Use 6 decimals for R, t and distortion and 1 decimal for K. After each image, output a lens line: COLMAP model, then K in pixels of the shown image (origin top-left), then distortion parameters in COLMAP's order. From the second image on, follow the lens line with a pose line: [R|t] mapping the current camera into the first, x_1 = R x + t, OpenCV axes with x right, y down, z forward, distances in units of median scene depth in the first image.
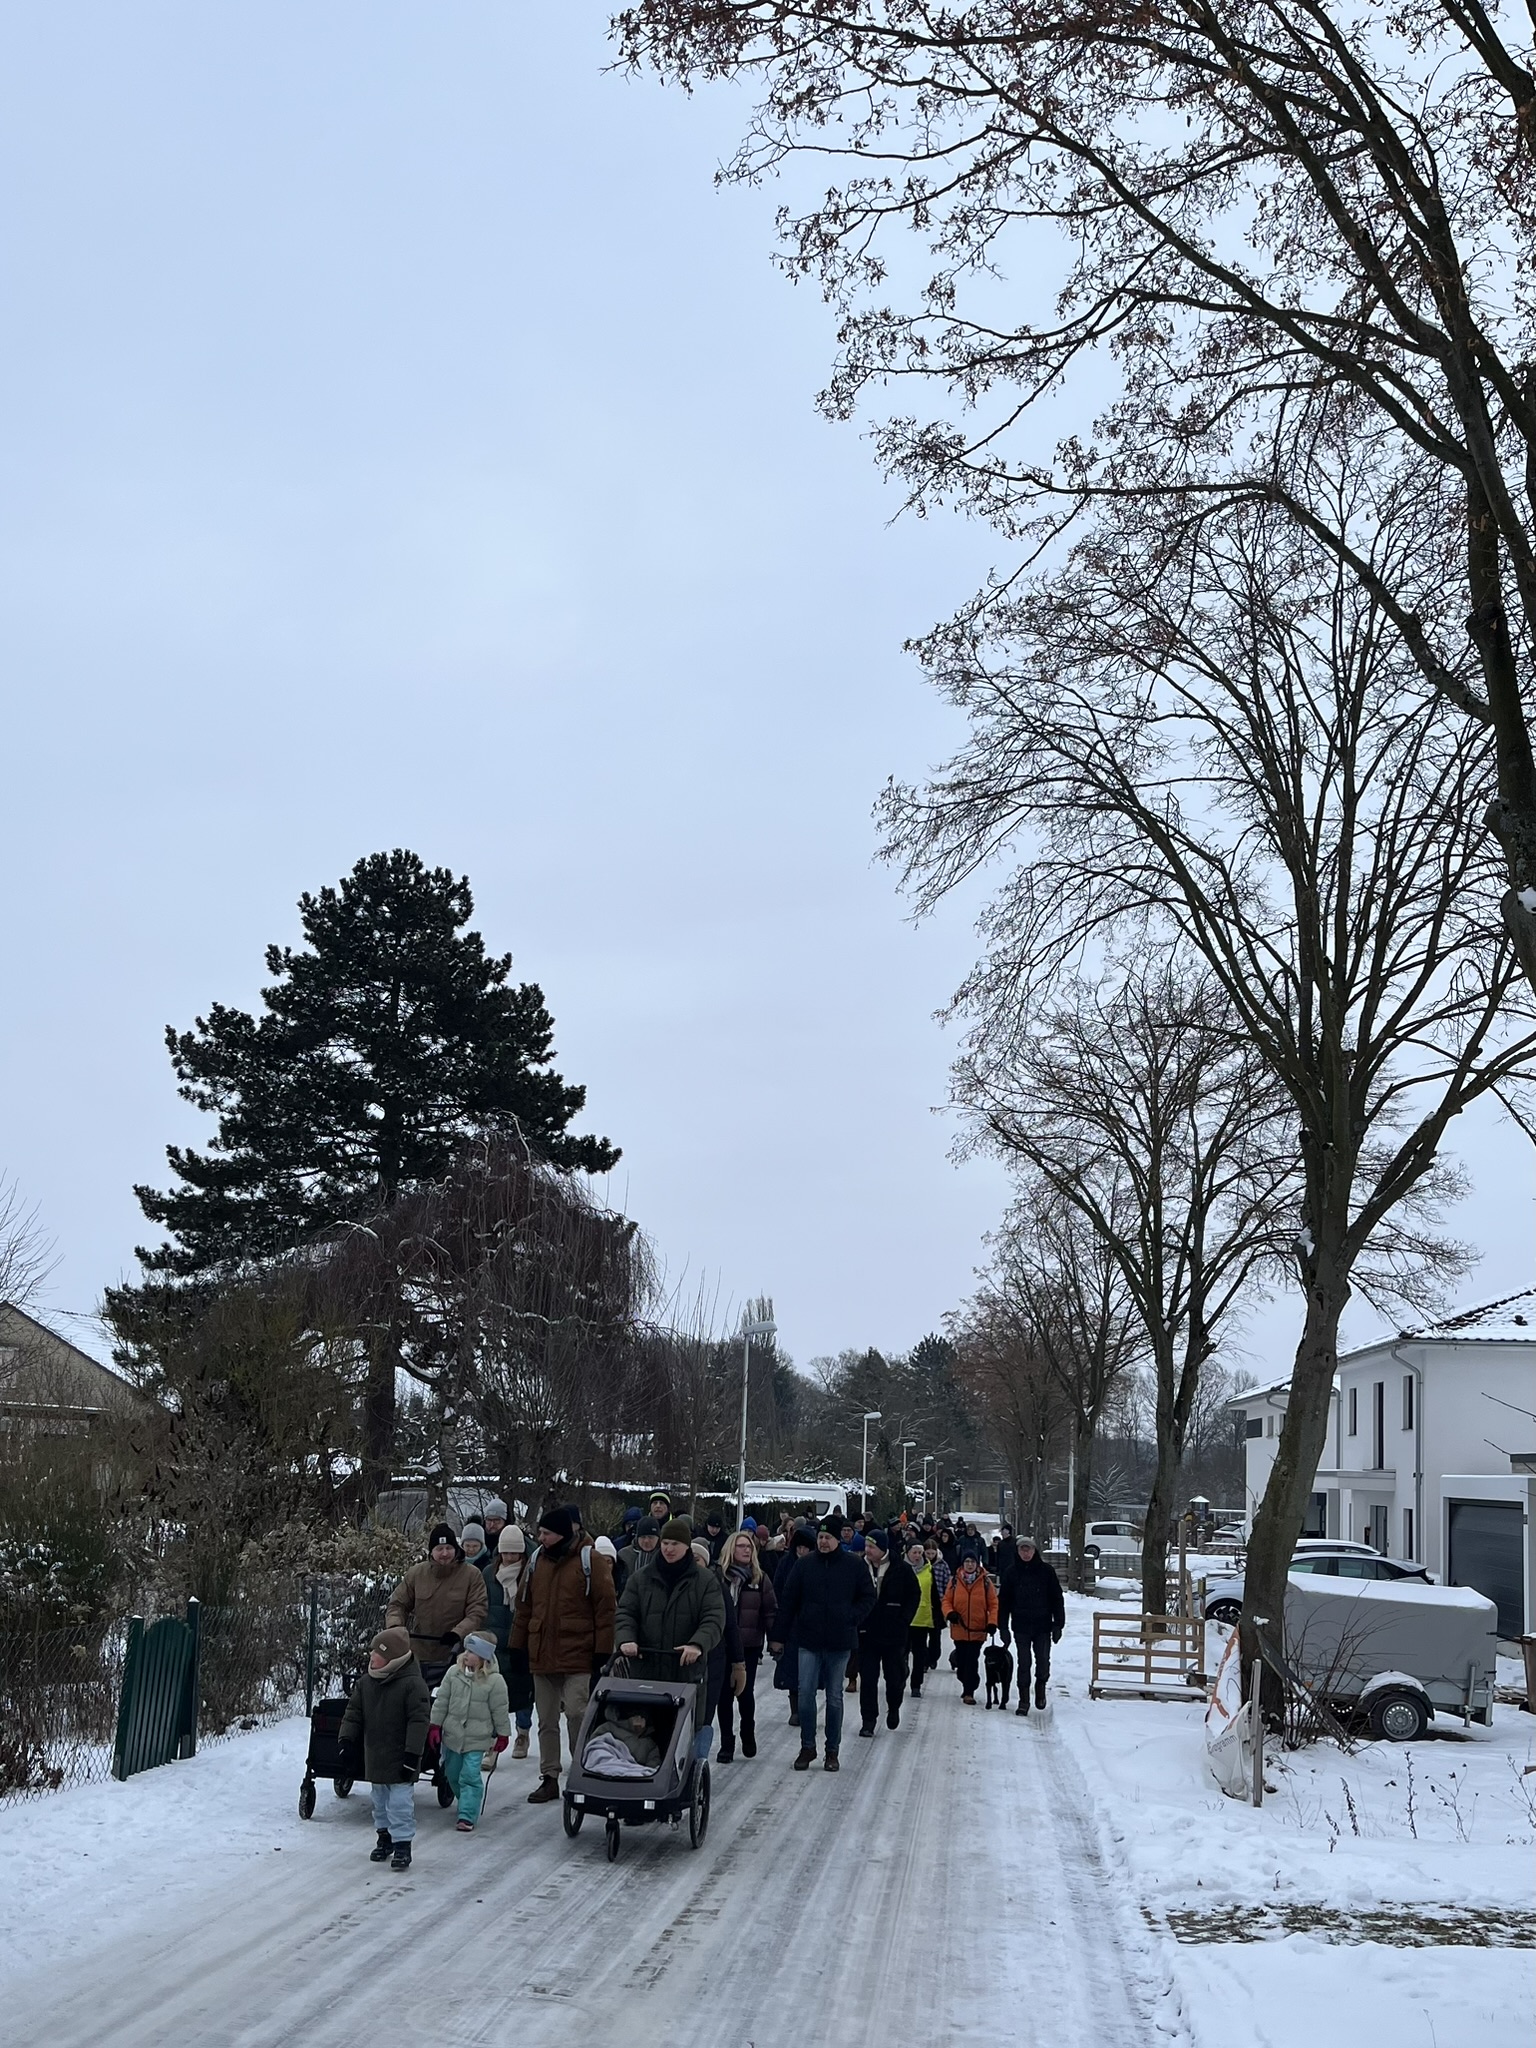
lens RADIAL K [[1962.5, 0, 747.4], [0, 1962.5, 1281.5], [0, 0, 1]] dist [0.092301, -0.131230]
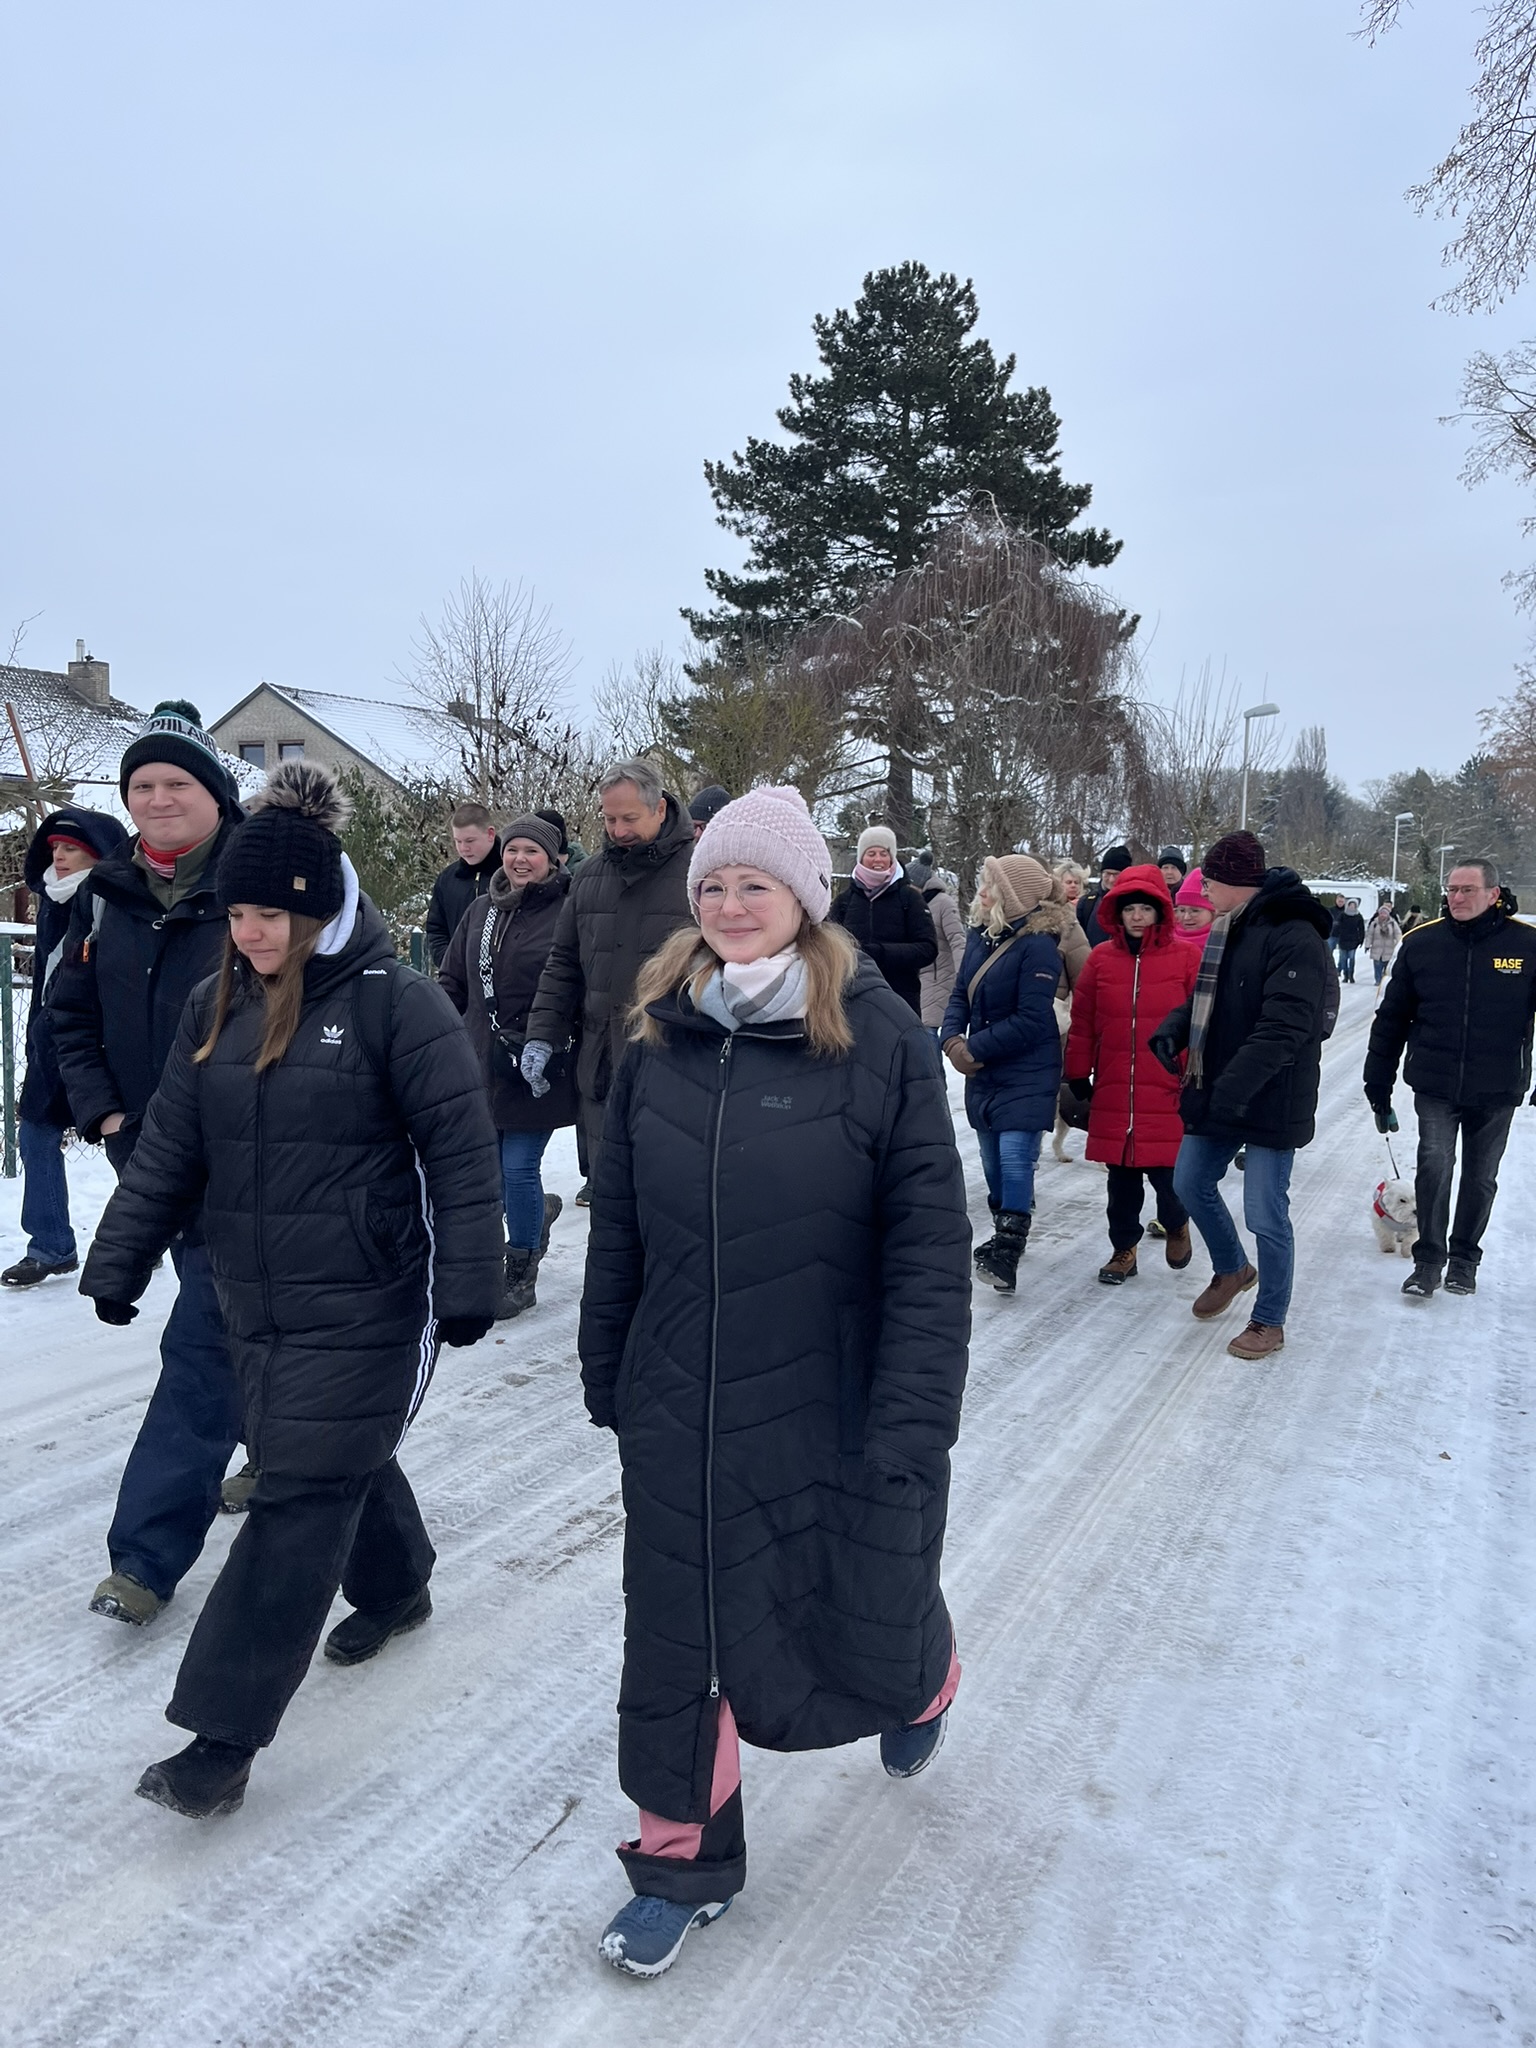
lens RADIAL K [[1542.2, 0, 759.9], [0, 1542.2, 1007.7], [0, 0, 1]] dist [0.056590, -0.076586]
pose [[0.942789, 0.015661, -0.333021, 0.043534], [0.041900, 0.985410, 0.164961, 0.044039], [0.330745, -0.169477, 0.928378, 0.204838]]
